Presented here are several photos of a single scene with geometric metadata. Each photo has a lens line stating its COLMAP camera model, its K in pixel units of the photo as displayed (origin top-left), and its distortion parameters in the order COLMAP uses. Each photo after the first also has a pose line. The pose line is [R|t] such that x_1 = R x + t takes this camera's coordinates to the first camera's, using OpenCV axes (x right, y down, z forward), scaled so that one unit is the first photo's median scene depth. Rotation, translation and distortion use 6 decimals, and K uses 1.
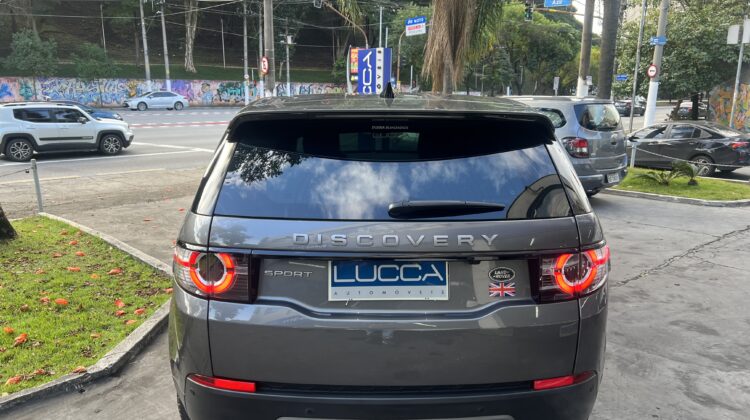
lens RADIAL K [[570.3, 0, 374.5], [0, 570.3, 200.0], [0, 0, 1]] dist [0.065113, -0.077446]
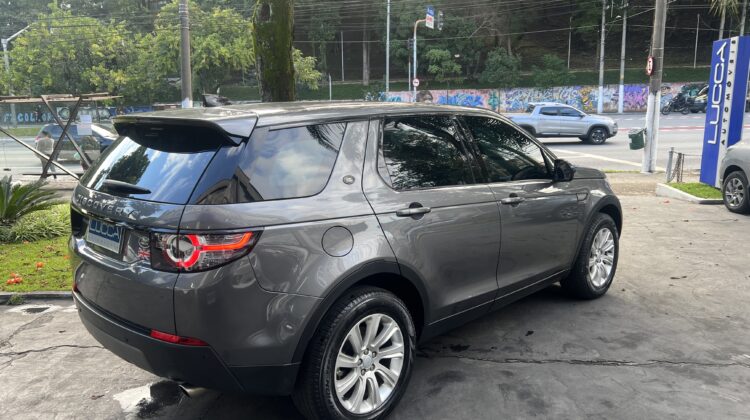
lens RADIAL K [[570.3, 0, 374.5], [0, 570.3, 200.0], [0, 0, 1]] dist [0.065113, -0.077446]
pose [[0.698719, 0.098307, -0.708609, 0.205261], [-0.104939, 0.993883, 0.034409, -0.008918], [0.707658, 0.050318, 0.704761, 0.060176]]
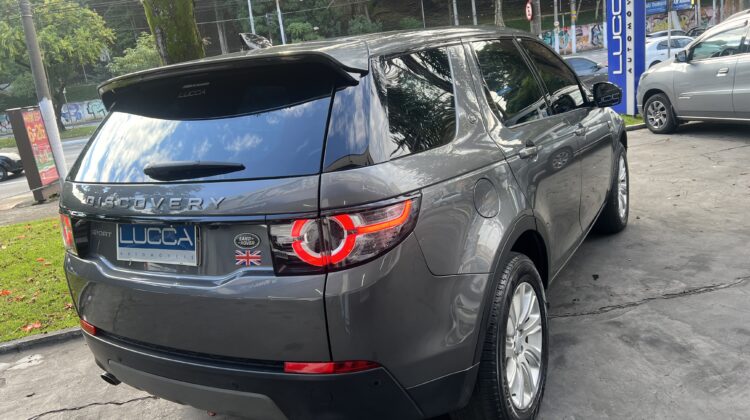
lens RADIAL K [[570.3, 0, 374.5], [0, 570.3, 200.0], [0, 0, 1]] dist [0.065113, -0.077446]
pose [[0.844260, -0.002389, -0.535929, 0.118648], [0.044312, 0.996877, 0.065362, 0.002216], [0.534099, -0.078930, 0.841729, 0.048631]]
